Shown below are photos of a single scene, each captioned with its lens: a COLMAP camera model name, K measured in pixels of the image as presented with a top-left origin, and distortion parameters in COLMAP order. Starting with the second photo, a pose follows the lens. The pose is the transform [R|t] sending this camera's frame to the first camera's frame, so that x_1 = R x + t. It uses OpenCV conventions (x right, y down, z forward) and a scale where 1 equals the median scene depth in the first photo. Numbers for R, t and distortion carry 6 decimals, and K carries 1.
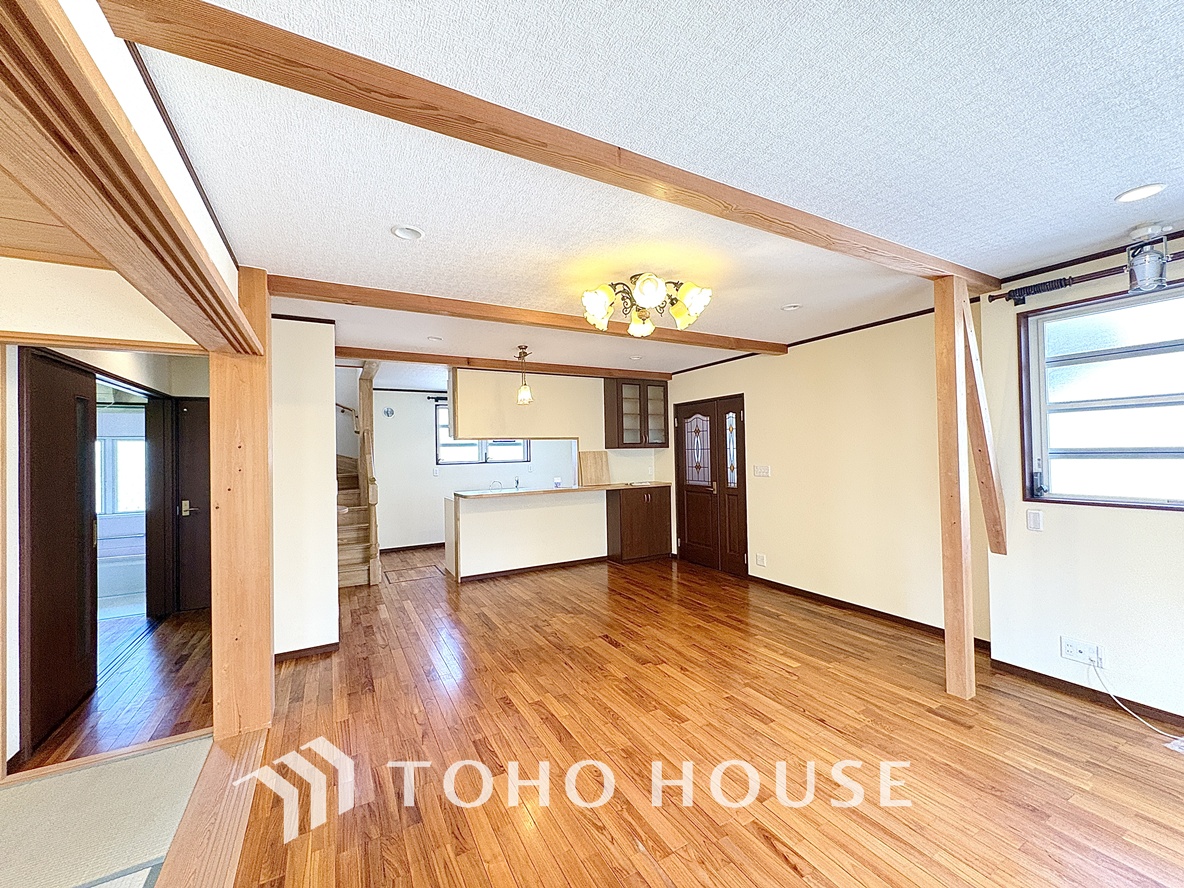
lens RADIAL K [[473.8, 0, 594.0], [0, 473.8, 444.8], [0, 0, 1]] dist [0.001883, -0.000850]
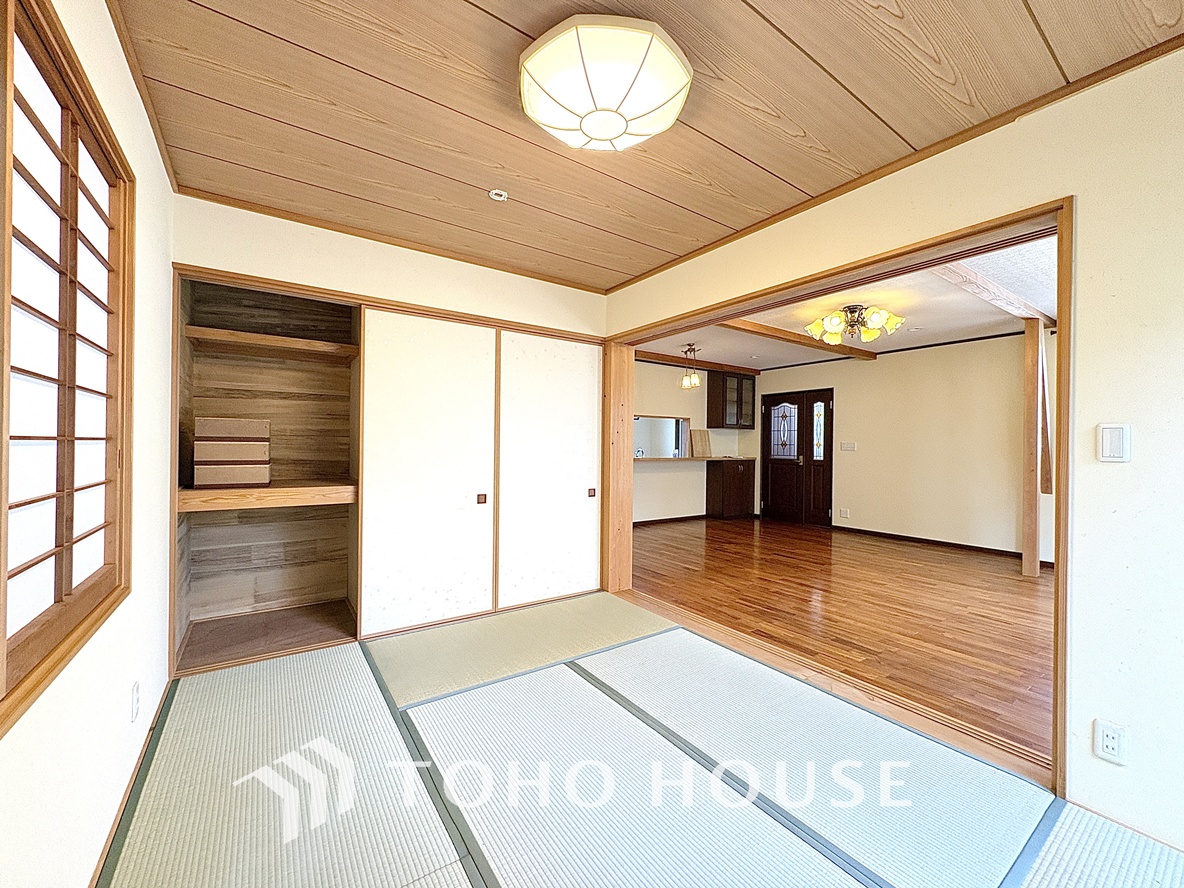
lens RADIAL K [[473.8, 0, 594.0], [0, 473.8, 444.8], [0, 0, 1]] dist [0.001883, -0.000850]
pose [[0.994501, 0.032848, 0.099447, -0.405332], [-0.034214, 0.999342, 0.012053, 0.048443], [-0.098986, -0.015389, 0.994970, -0.212053]]
